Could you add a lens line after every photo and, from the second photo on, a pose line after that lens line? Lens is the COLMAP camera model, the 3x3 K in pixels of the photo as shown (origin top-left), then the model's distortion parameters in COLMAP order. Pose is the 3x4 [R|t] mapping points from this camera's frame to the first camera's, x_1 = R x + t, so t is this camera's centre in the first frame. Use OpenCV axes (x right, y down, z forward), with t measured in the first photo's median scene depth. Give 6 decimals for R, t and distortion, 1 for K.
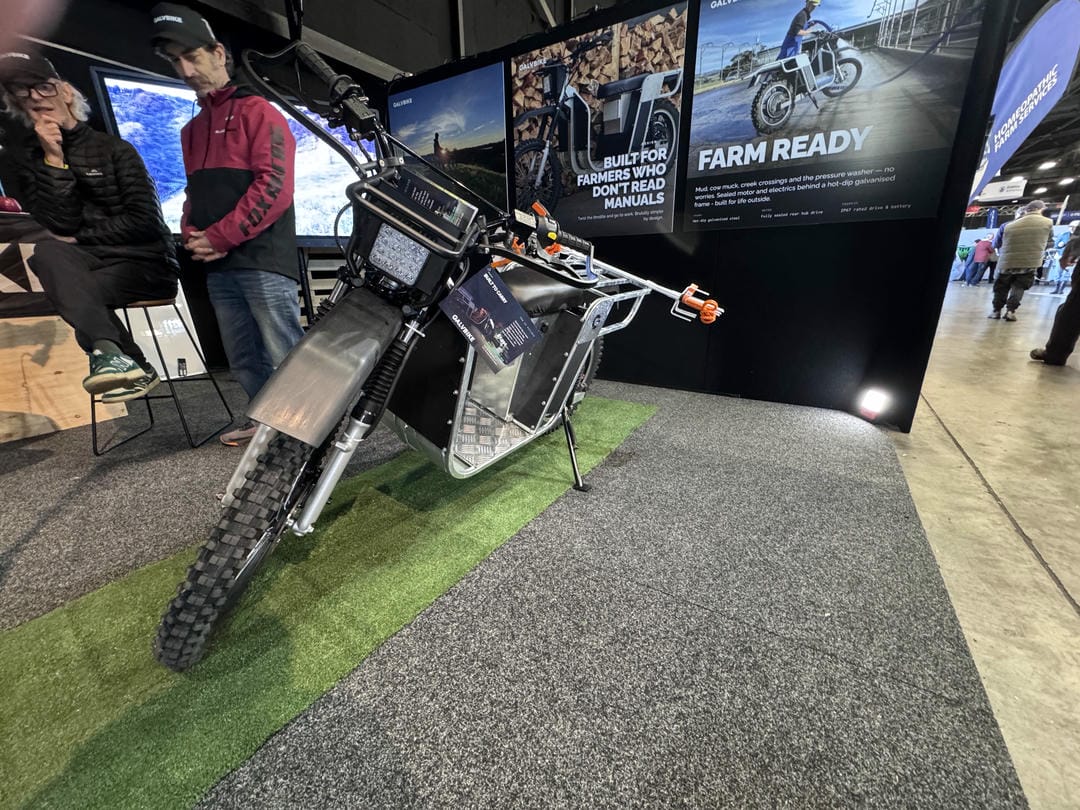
lens RADIAL K [[426.4, 0, 540.1], [0, 426.4, 402.2], [0, 0, 1]] dist [-0.003293, 0.000874]
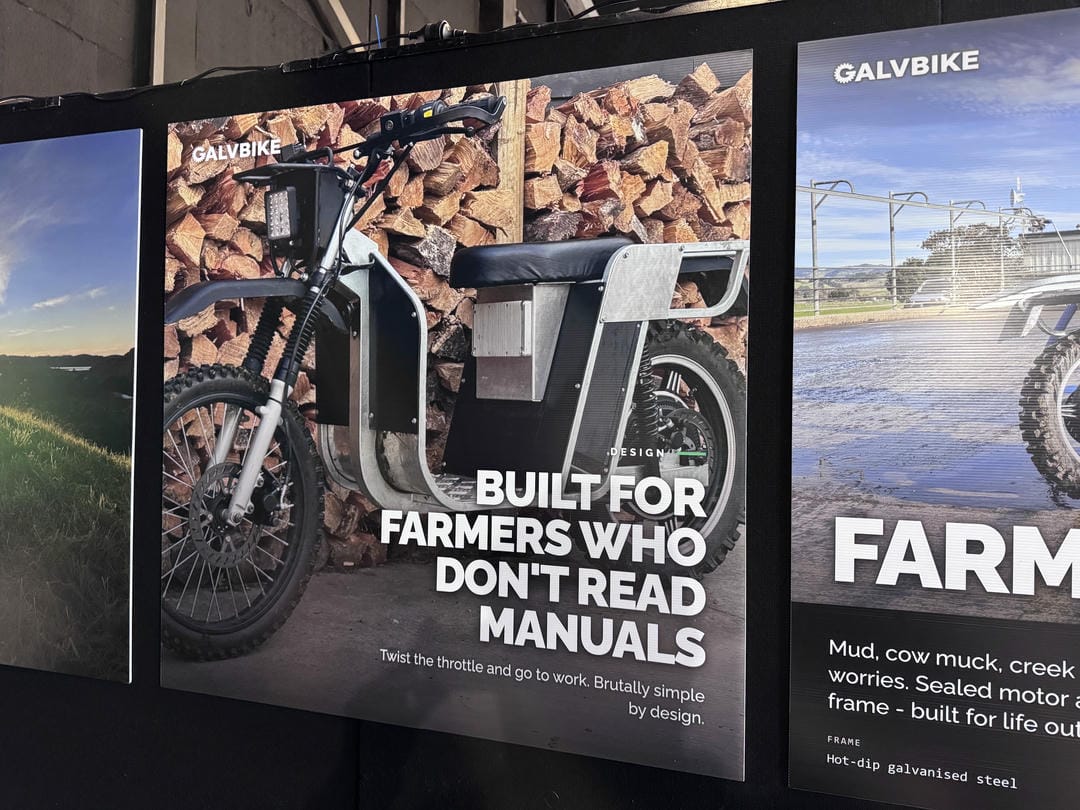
lens RADIAL K [[758.9, 0, 541.1], [0, 758.9, 404.1], [0, 0, 1]] dist [0.037544, -0.045858]
pose [[0.969261, 0.034716, 0.243574, 0.078434], [0.042477, 0.951518, -0.304645, -0.524691], [-0.242341, 0.305626, 0.920795, 0.588721]]
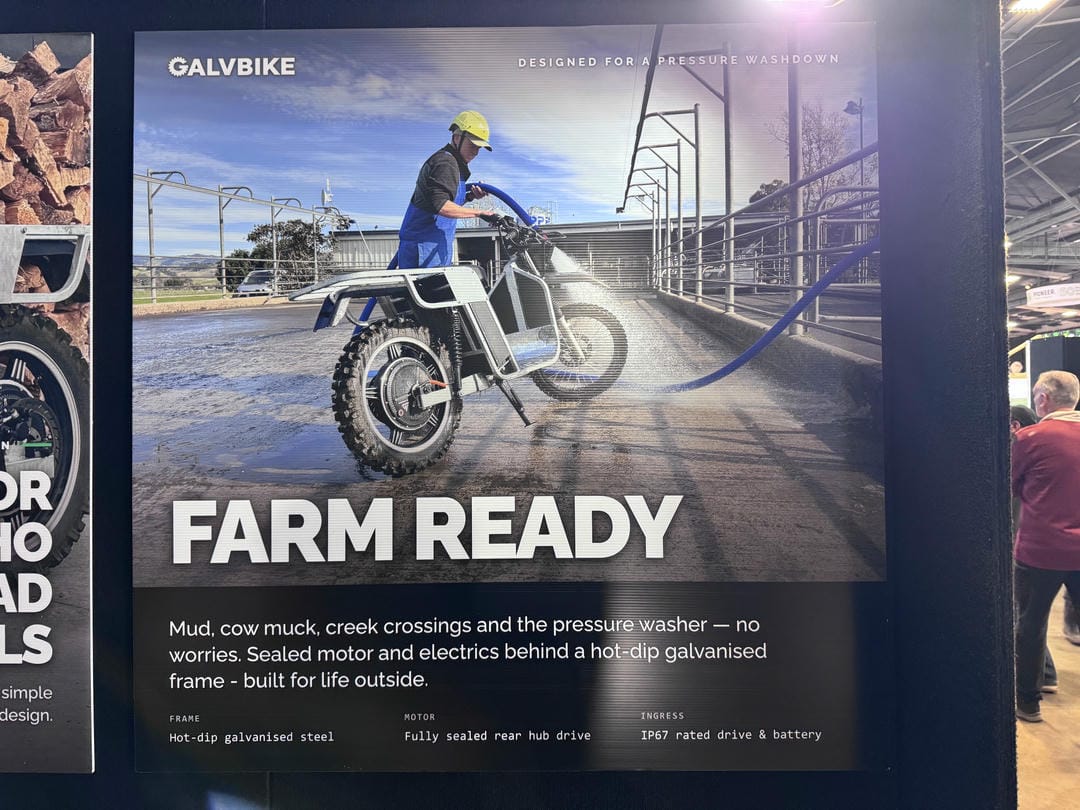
lens RADIAL K [[758.9, 0, 542.2], [0, 758.9, 409.0], [0, 0, 1]] dist [0.037544, -0.045858]
pose [[0.855627, 0.016428, 0.517332, 0.327824], [0.147358, 0.950403, -0.273899, -0.482098], [-0.496174, 0.310588, 0.810769, 0.473267]]
